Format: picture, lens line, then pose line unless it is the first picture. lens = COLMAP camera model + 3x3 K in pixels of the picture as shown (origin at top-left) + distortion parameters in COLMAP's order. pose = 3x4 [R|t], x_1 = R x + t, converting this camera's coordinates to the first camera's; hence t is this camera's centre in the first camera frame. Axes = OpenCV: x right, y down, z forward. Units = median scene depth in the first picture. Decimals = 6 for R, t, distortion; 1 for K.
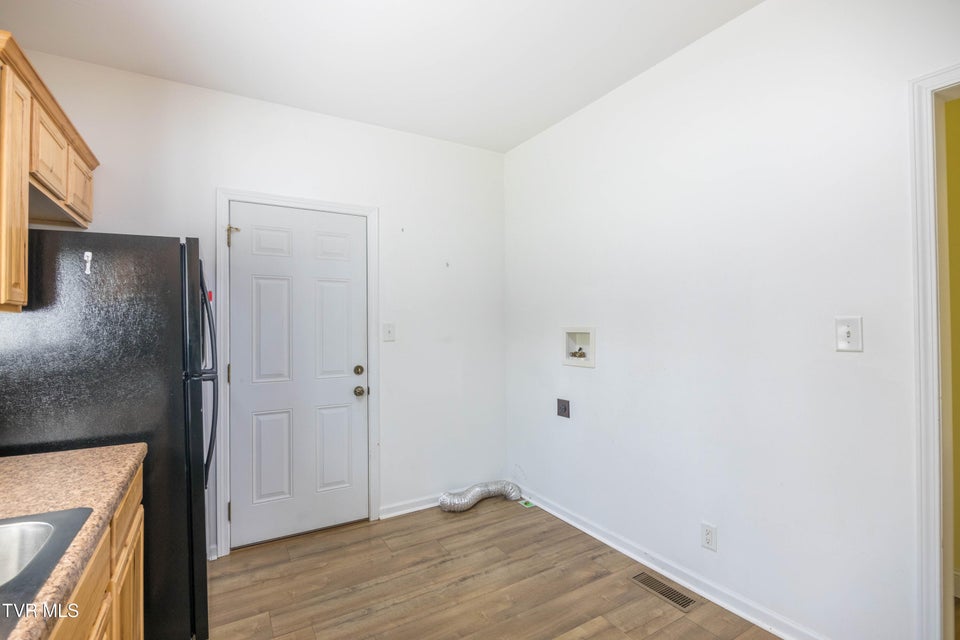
lens RADIAL K [[446.6, 0, 480.1], [0, 446.6, 319.2], [0, 0, 1]] dist [-0.009239, -0.000838]
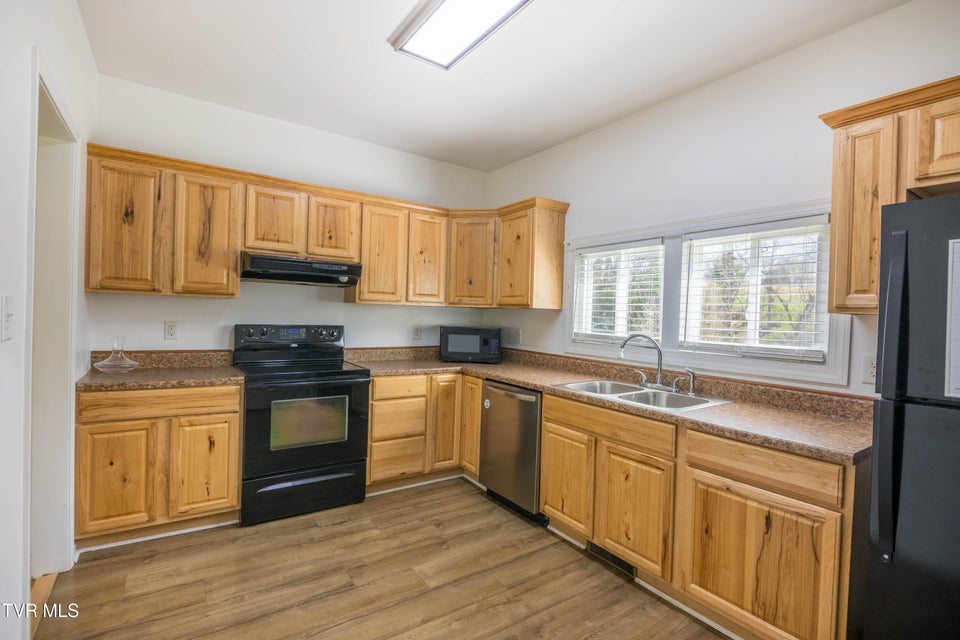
lens RADIAL K [[446.6, 0, 480.7], [0, 446.6, 318.9], [0, 0, 1]] dist [-0.009239, -0.000838]
pose [[-0.997853, -0.019113, -0.062639, 0.042439], [-0.019041, 0.999817, -0.001756, 0.010903], [0.062661, -0.000560, -0.998035, 1.127606]]
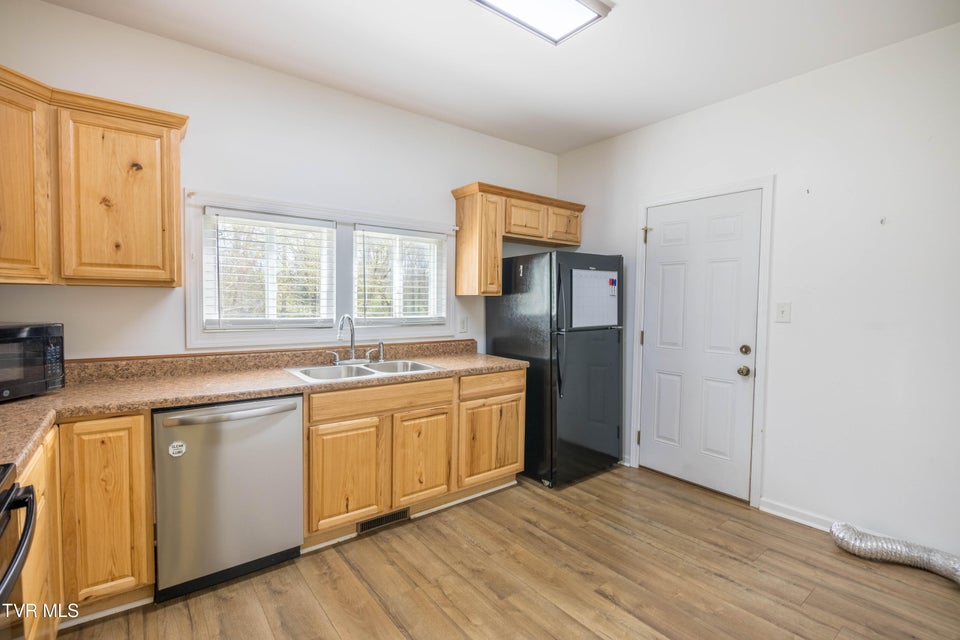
lens RADIAL K [[446.6, 0, 482.0], [0, 446.6, 321.0], [0, 0, 1]] dist [-0.009239, -0.000838]
pose [[0.126914, 0.054745, -0.990402, 0.693920], [0.002812, 0.998452, 0.055550, -0.006015], [0.991910, -0.009835, 0.126564, 0.336040]]
